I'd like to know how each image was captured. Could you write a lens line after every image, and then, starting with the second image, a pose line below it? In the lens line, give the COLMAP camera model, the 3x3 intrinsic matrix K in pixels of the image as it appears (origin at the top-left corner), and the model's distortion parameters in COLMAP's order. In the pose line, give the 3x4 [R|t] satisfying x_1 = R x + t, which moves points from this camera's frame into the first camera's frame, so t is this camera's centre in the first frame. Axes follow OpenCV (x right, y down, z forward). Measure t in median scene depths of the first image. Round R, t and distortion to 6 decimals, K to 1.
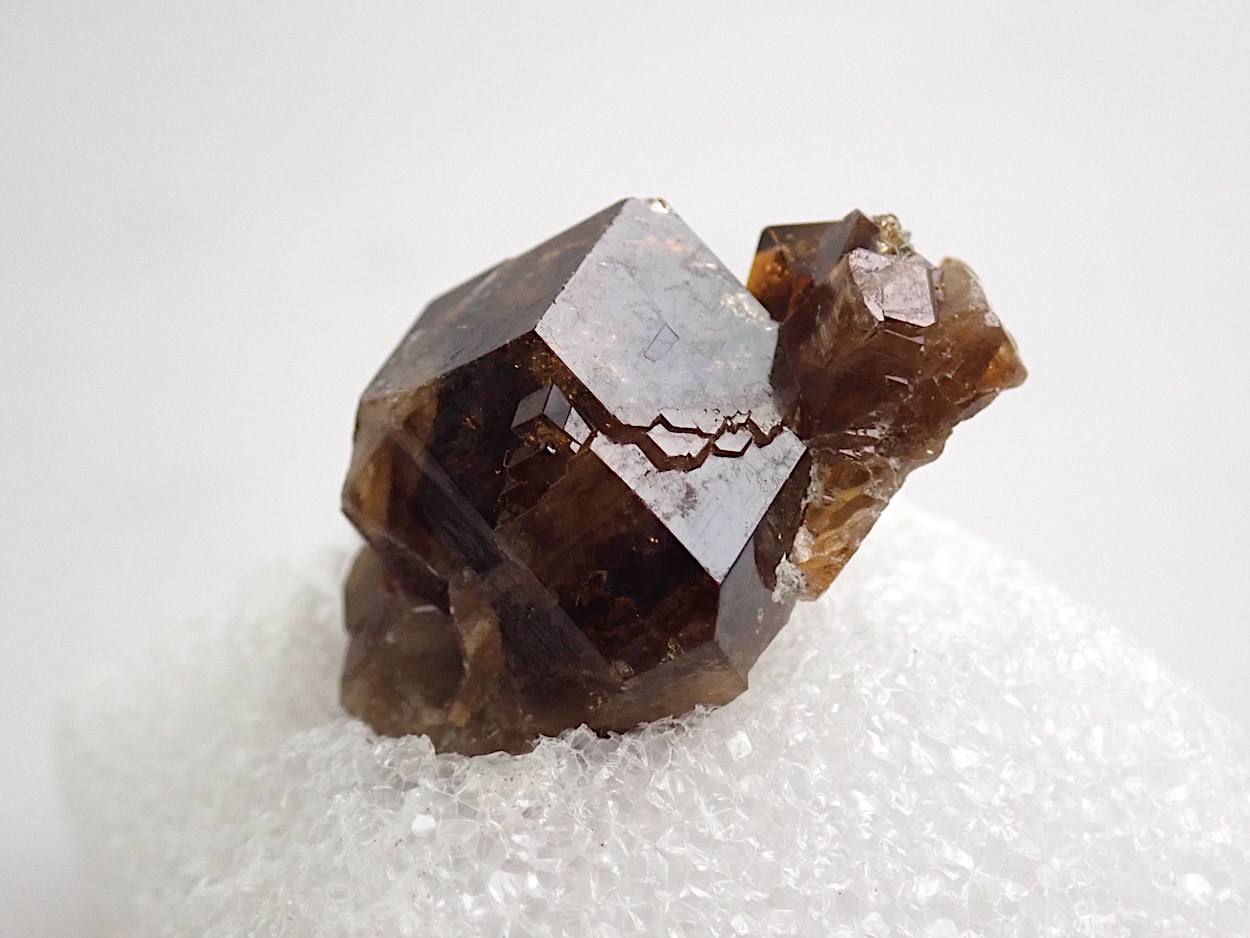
lens RADIAL K [[3169.9, 0, 625.0], [0, 3169.9, 469.0], [0, 0, 1]] dist [0.063537, -0.359216]
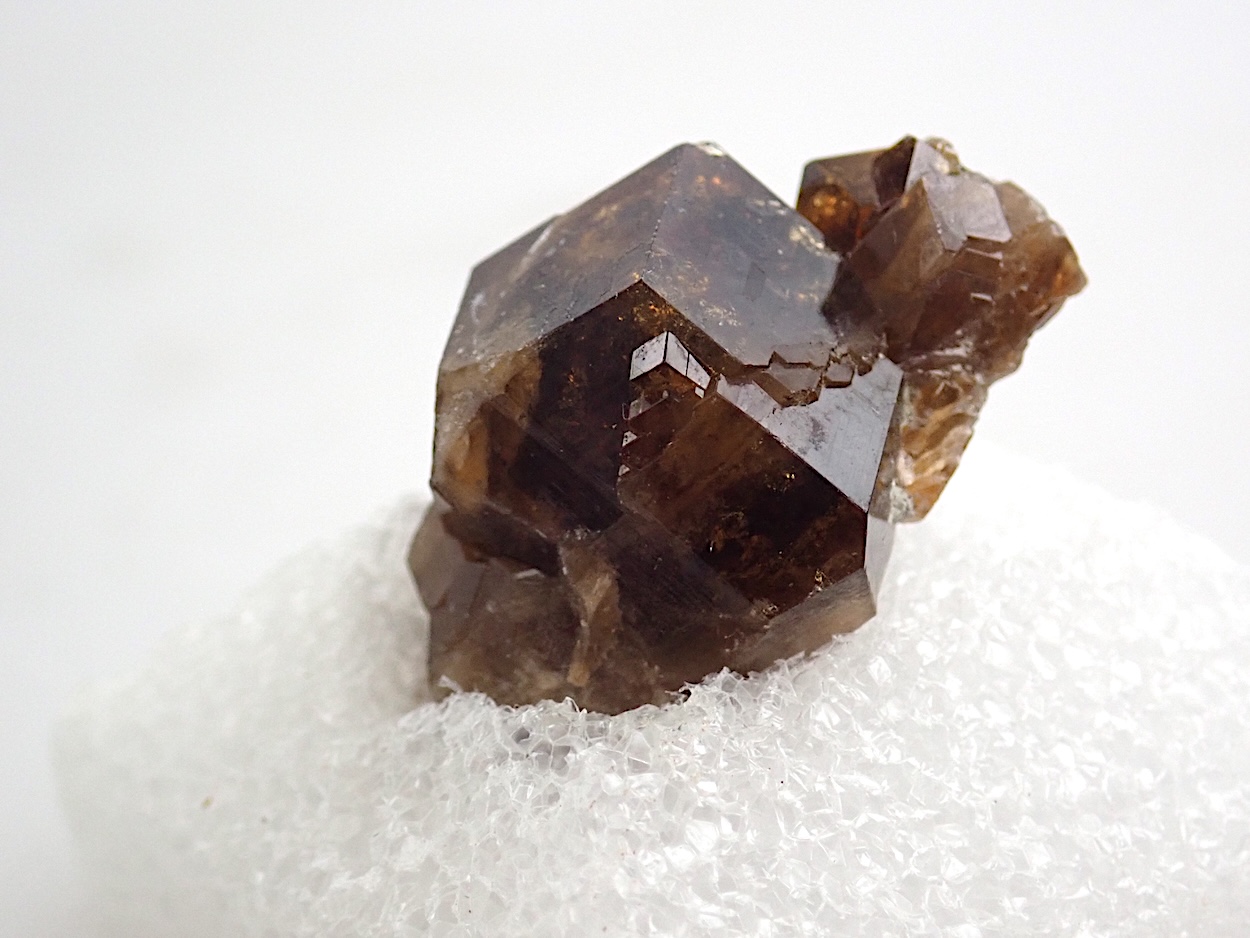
lens RADIAL K [[3169.9, 0, 625.0], [0, 3169.9, 469.0], [0, 0, 1]] dist [0.063537, -0.359216]
pose [[0.973170, -0.104339, 0.205071, -0.239646], [0.102941, 0.994533, 0.017503, -0.002698], [-0.205776, 0.004077, 0.978591, 0.025340]]
